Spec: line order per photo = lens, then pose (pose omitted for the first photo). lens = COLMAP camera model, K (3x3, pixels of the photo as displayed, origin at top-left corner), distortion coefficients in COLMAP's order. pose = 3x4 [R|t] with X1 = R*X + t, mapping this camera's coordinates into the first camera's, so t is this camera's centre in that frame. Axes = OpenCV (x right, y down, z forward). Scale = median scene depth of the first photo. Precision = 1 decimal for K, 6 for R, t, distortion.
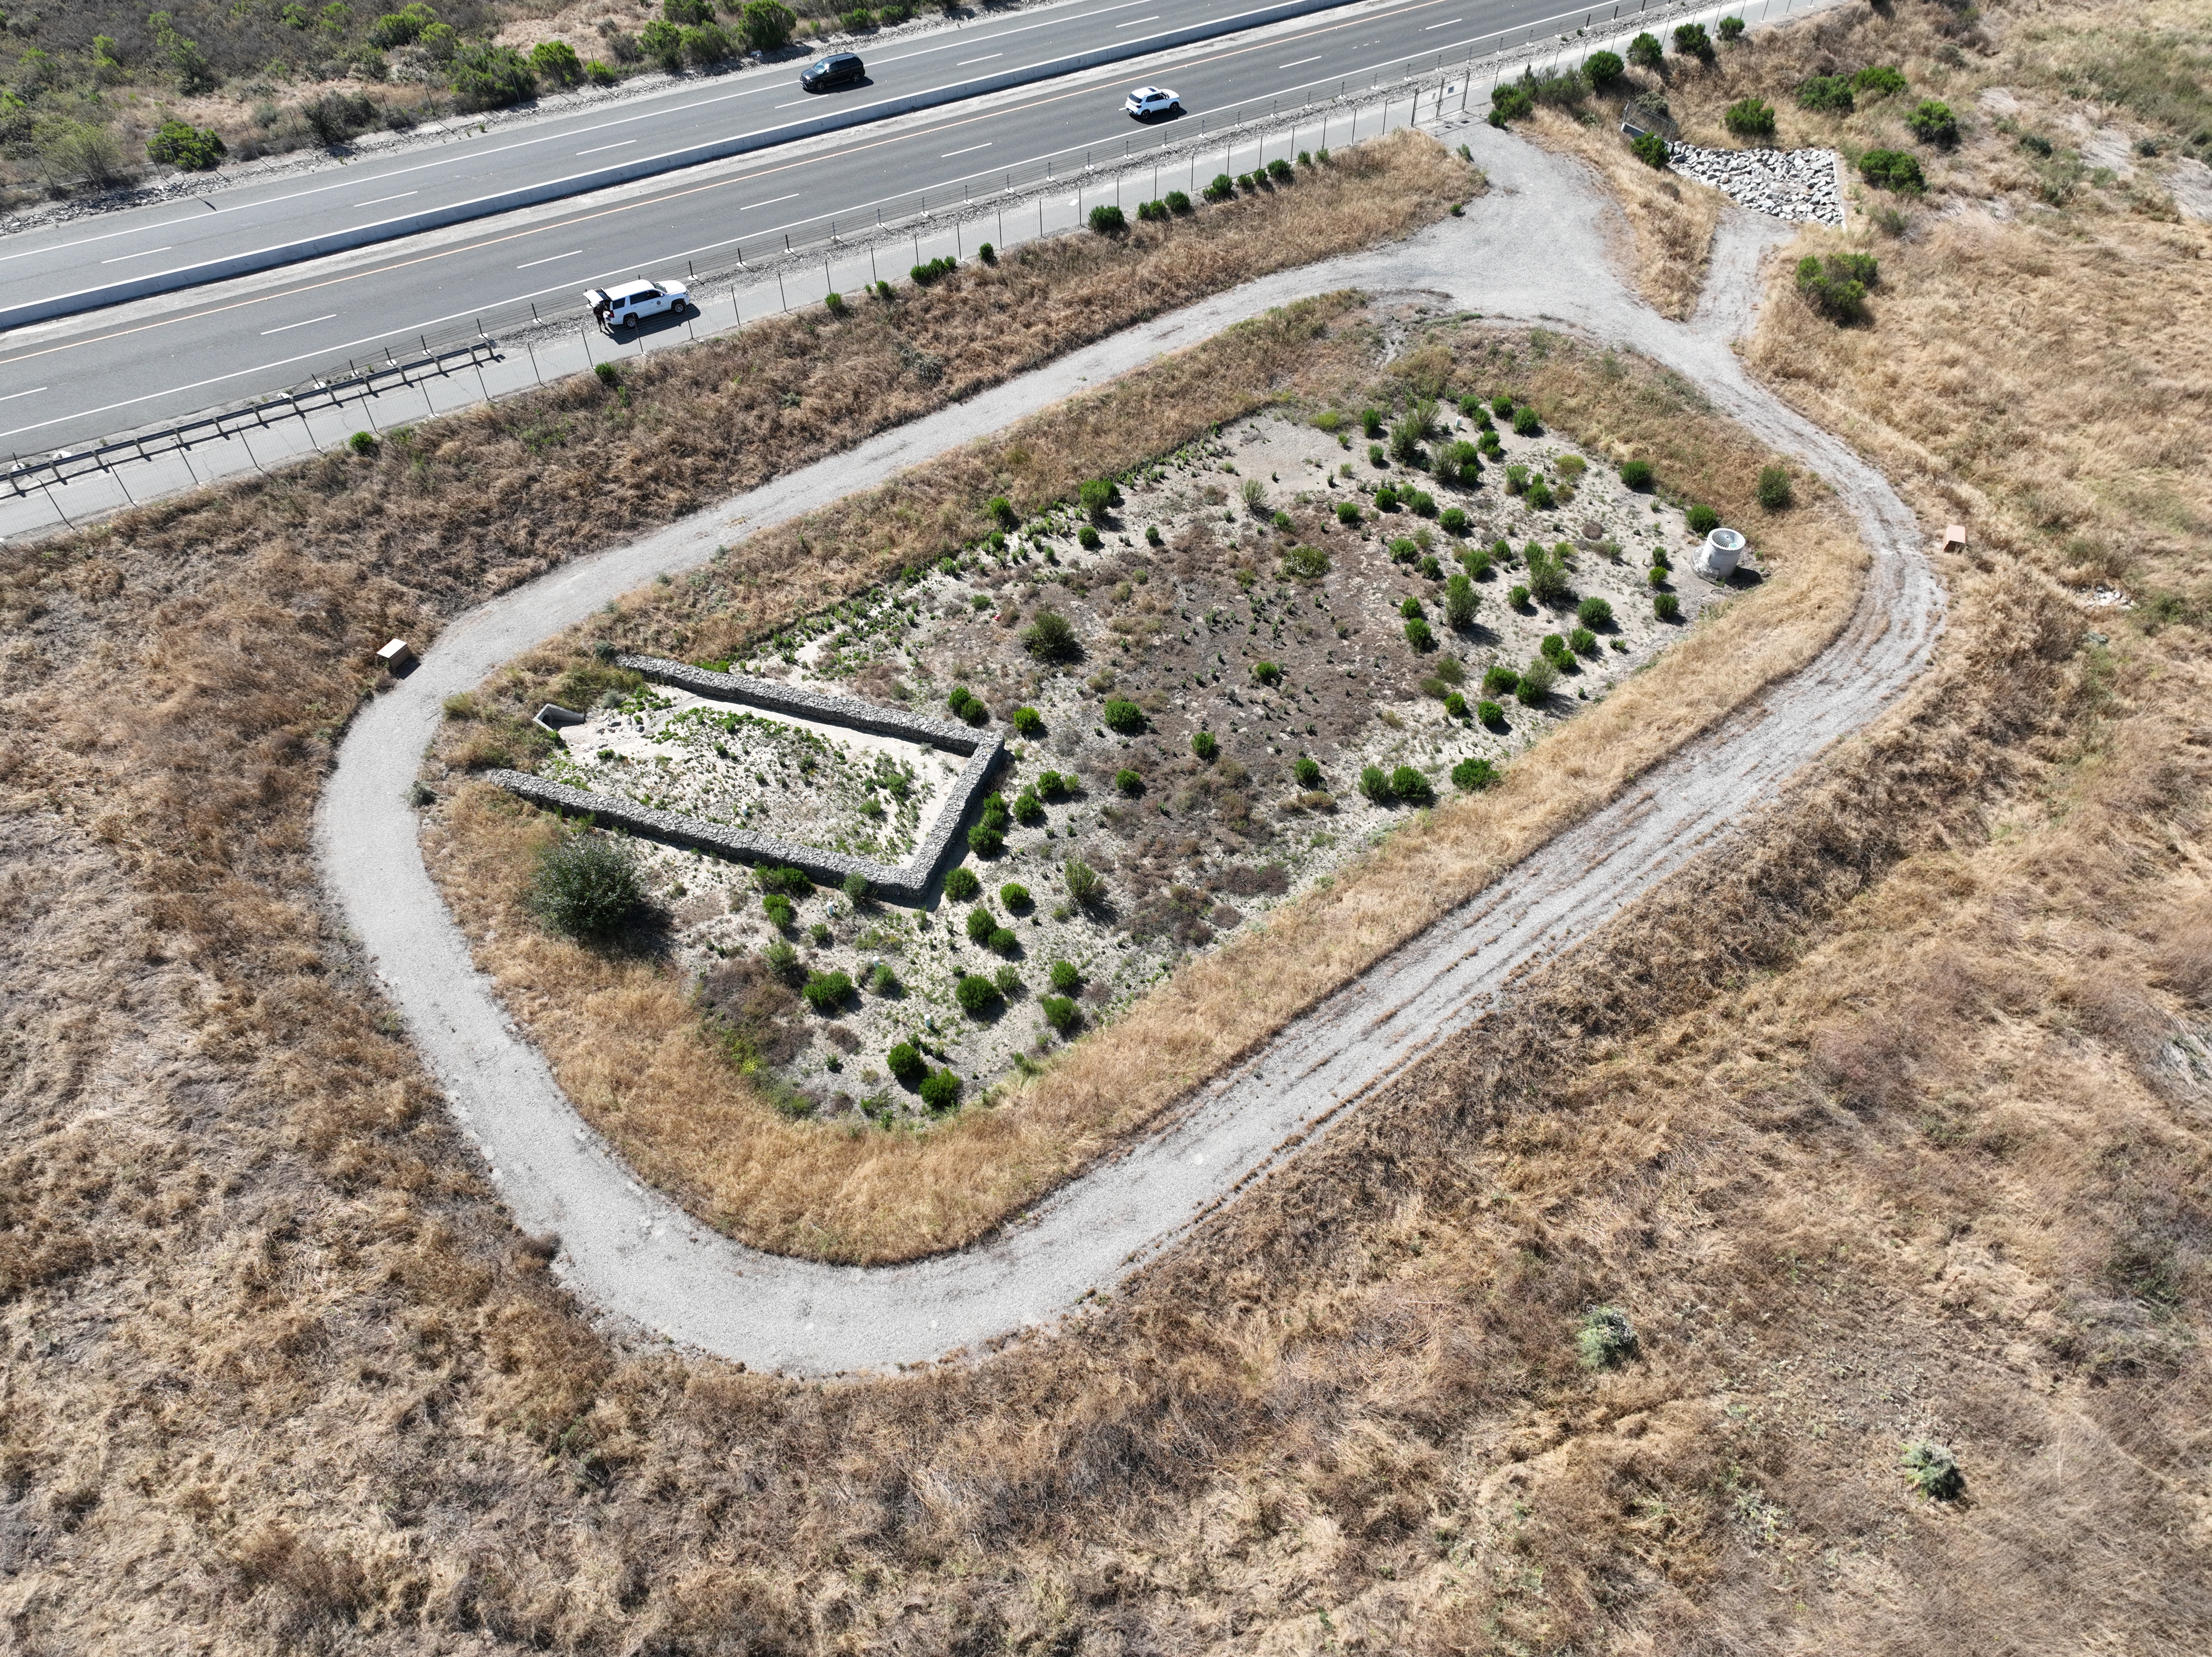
lens RADIAL K [[1536.7, 0, 1103.4], [0, 1536.7, 836.9], [0, 0, 1]] dist [-0.001460, 0.015171]
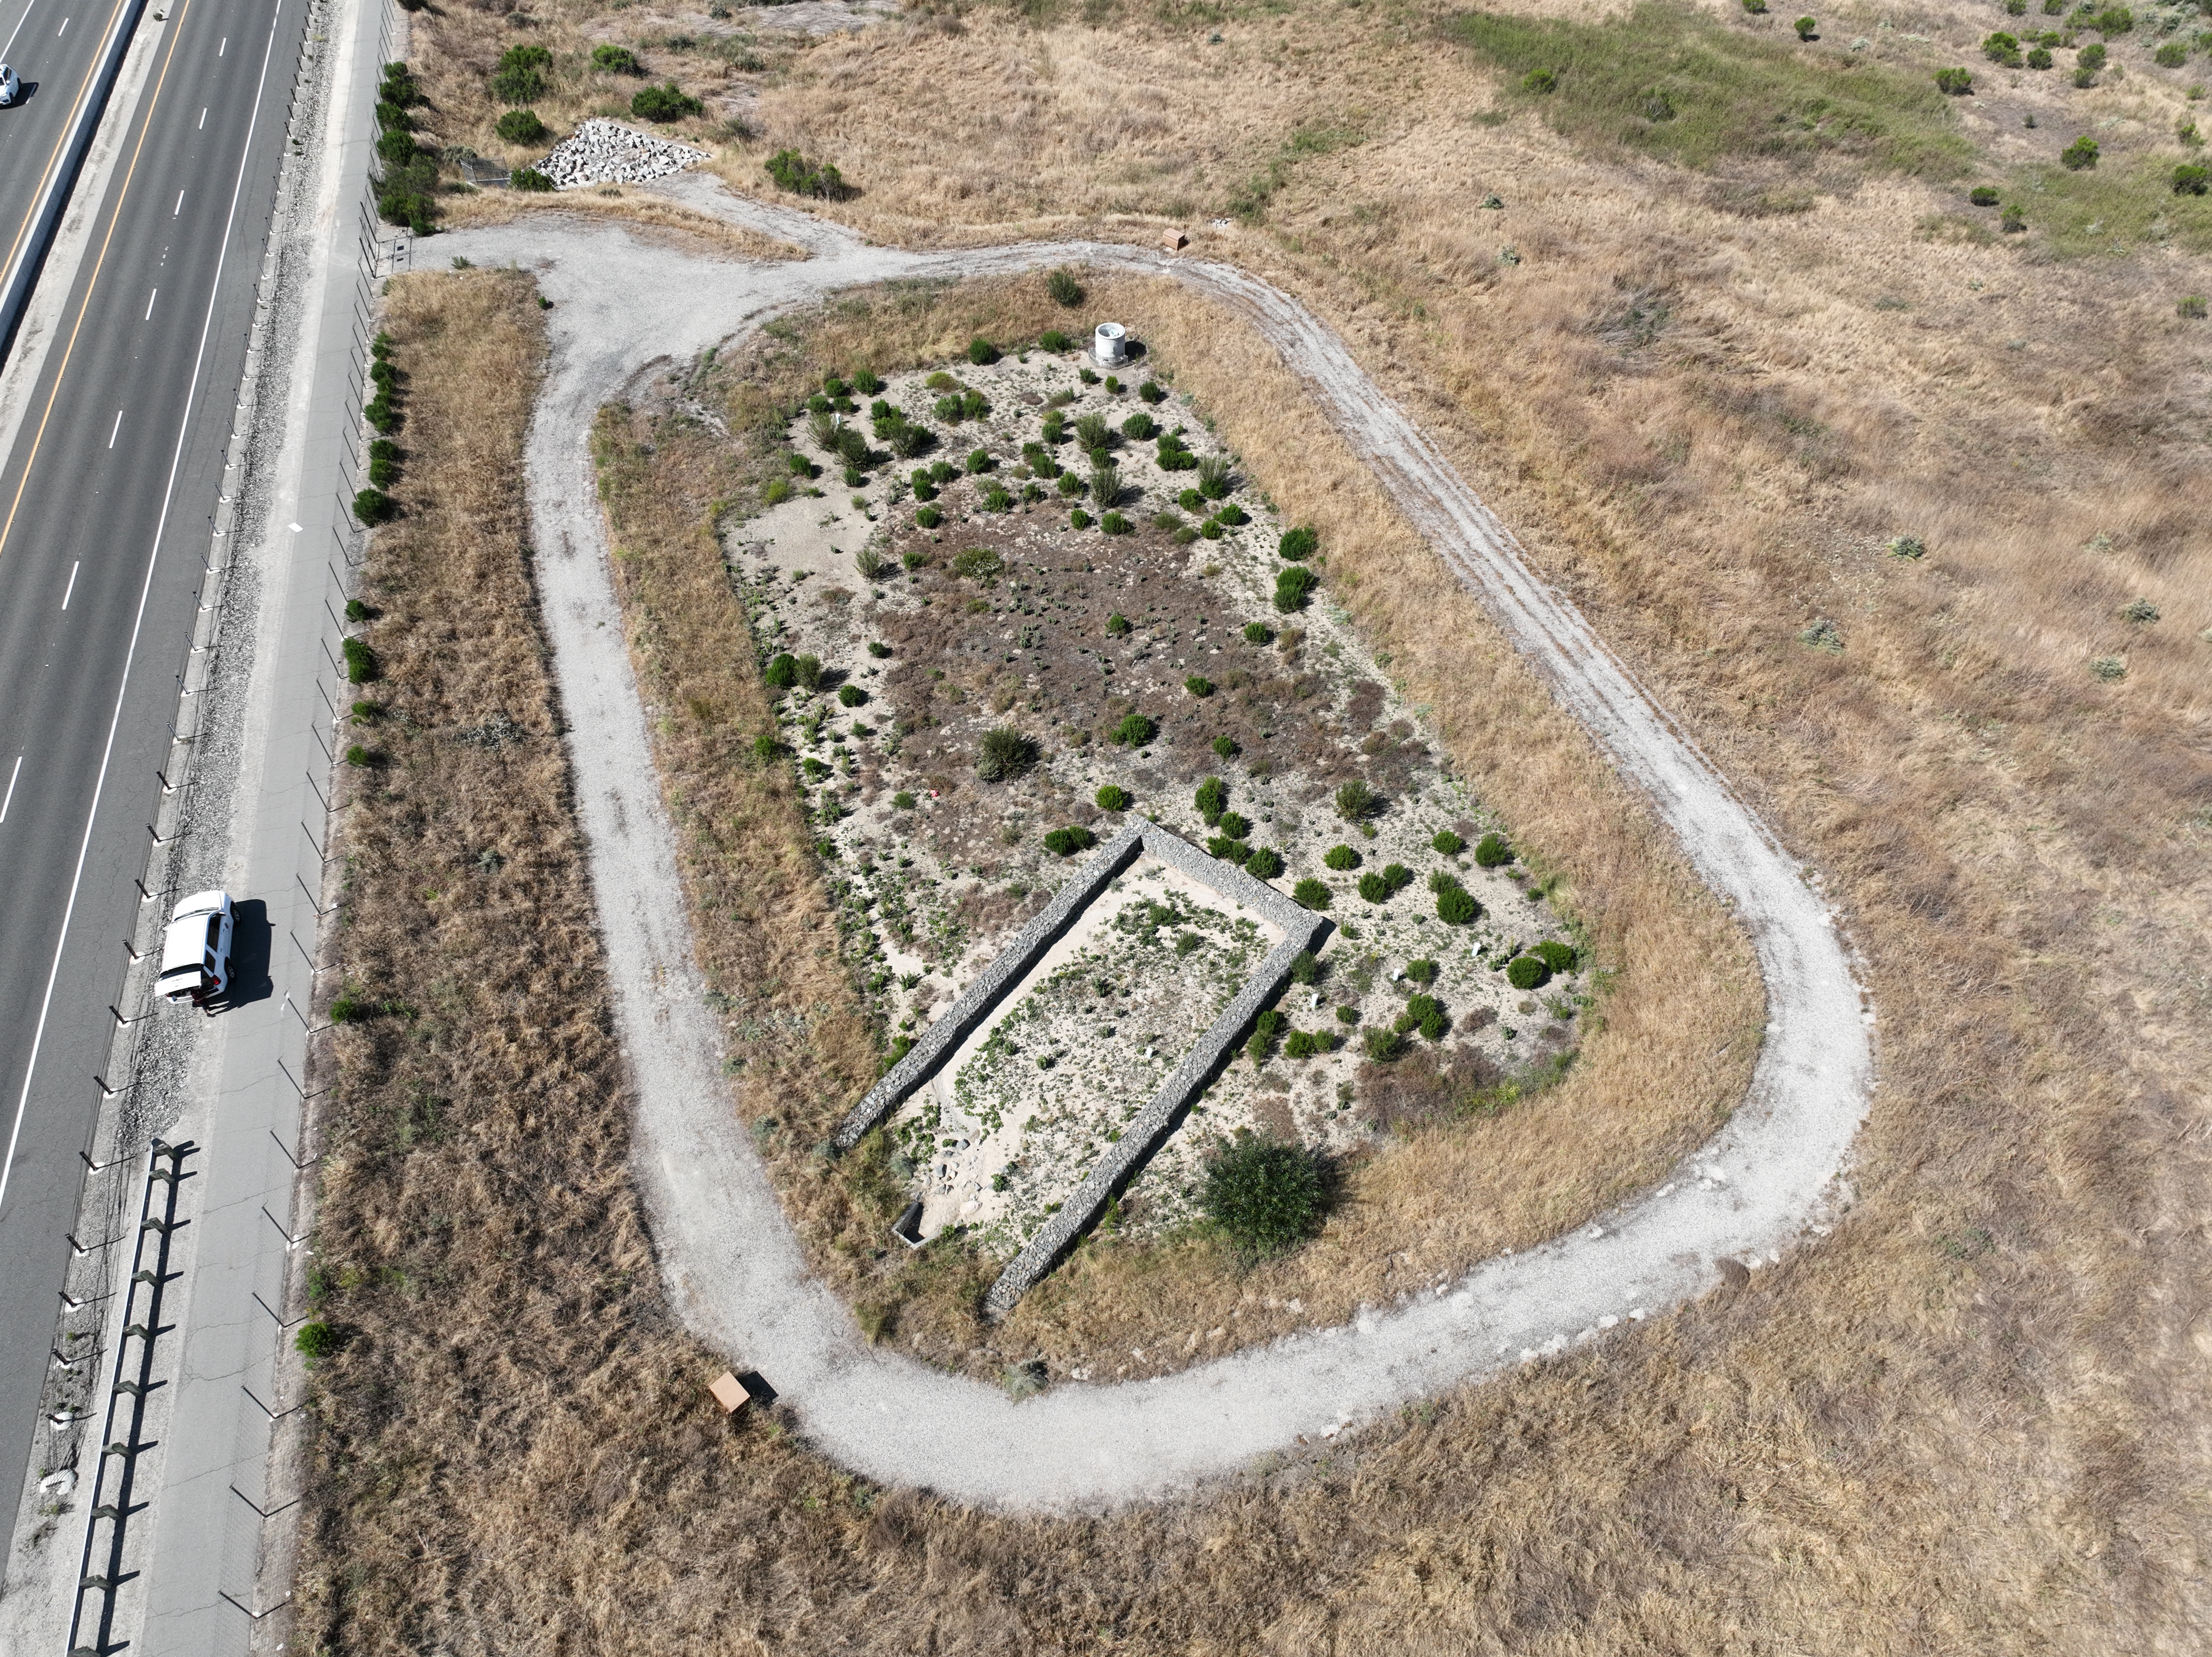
lens RADIAL K [[1536.7, 0, 1111.7], [0, 1536.7, 836.7], [0, 0, 1]] dist [-0.001460, 0.015171]
pose [[0.309066, -0.707985, 0.635009, -0.666396], [0.715873, 0.612755, 0.334749, -0.377472], [-0.626102, 0.351126, 0.696209, 0.340262]]
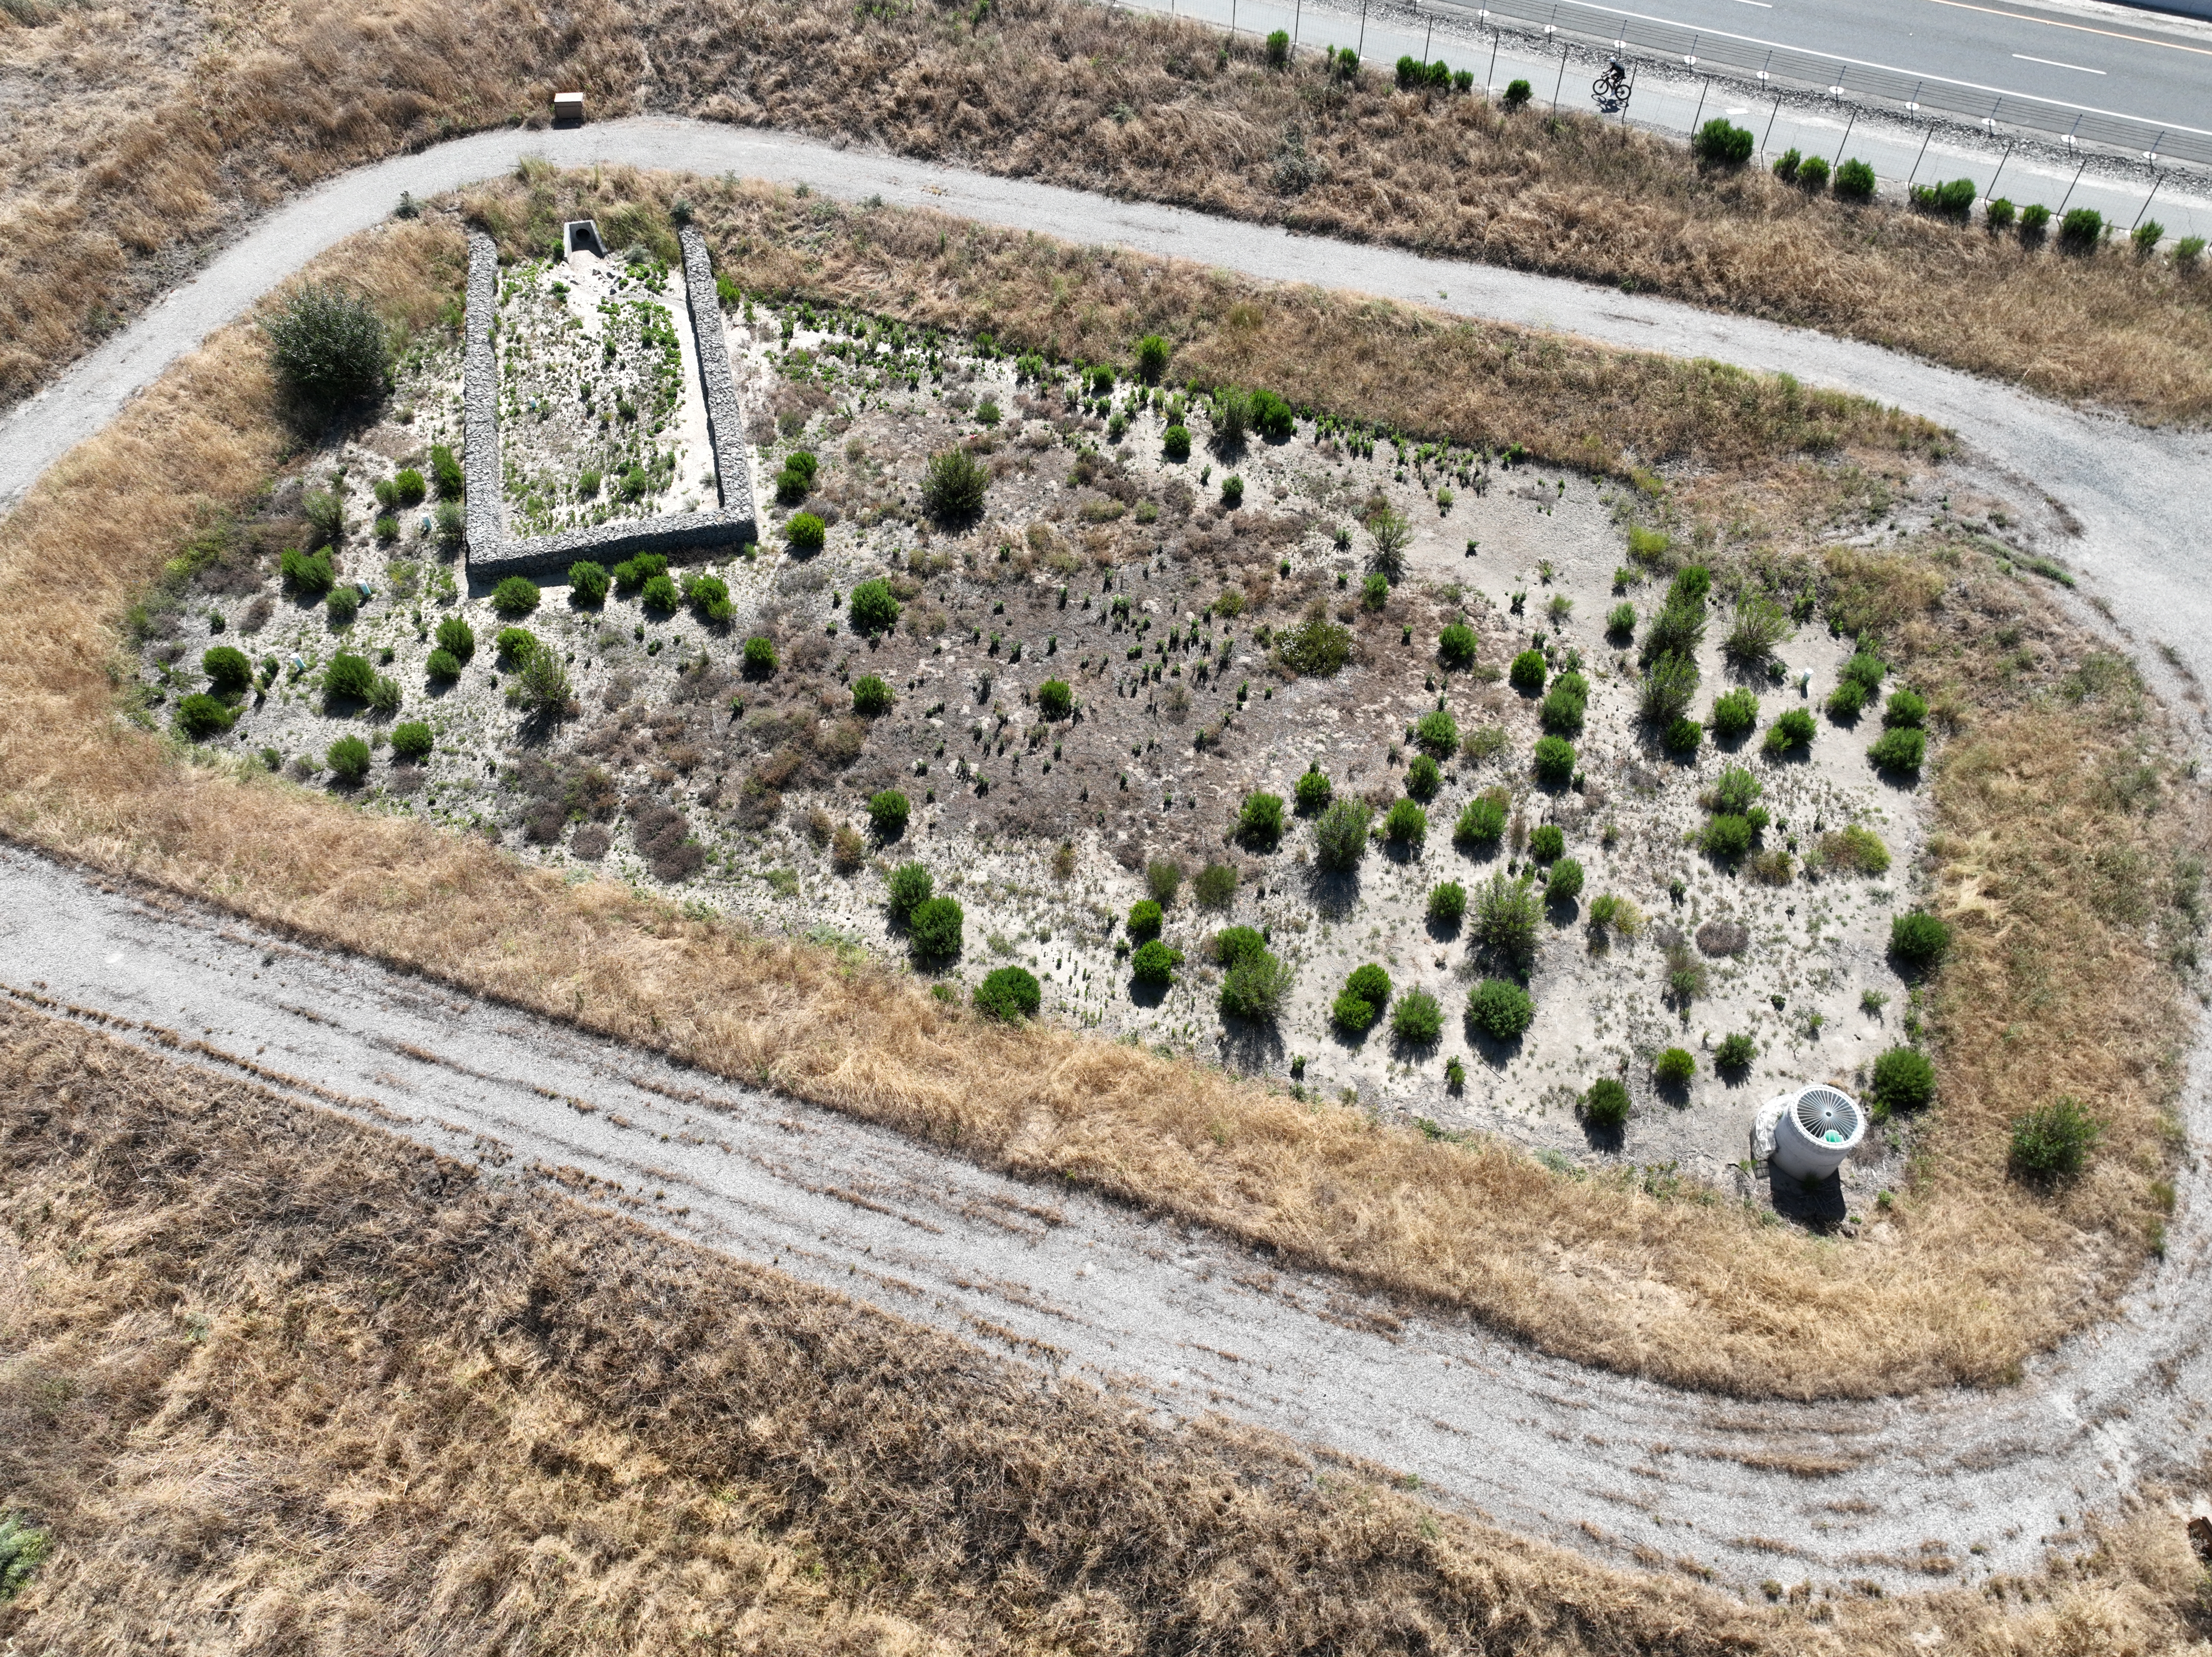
lens RADIAL K [[1536.7, 0, 1099.5], [0, 1536.7, 824.3], [0, 0, 1]] dist [-0.001460, 0.015171]
pose [[0.536863, 0.668481, -0.514695, 0.508465], [-0.632367, 0.722680, 0.279007, -0.271371], [0.558471, 0.175688, 0.810706, 0.488273]]
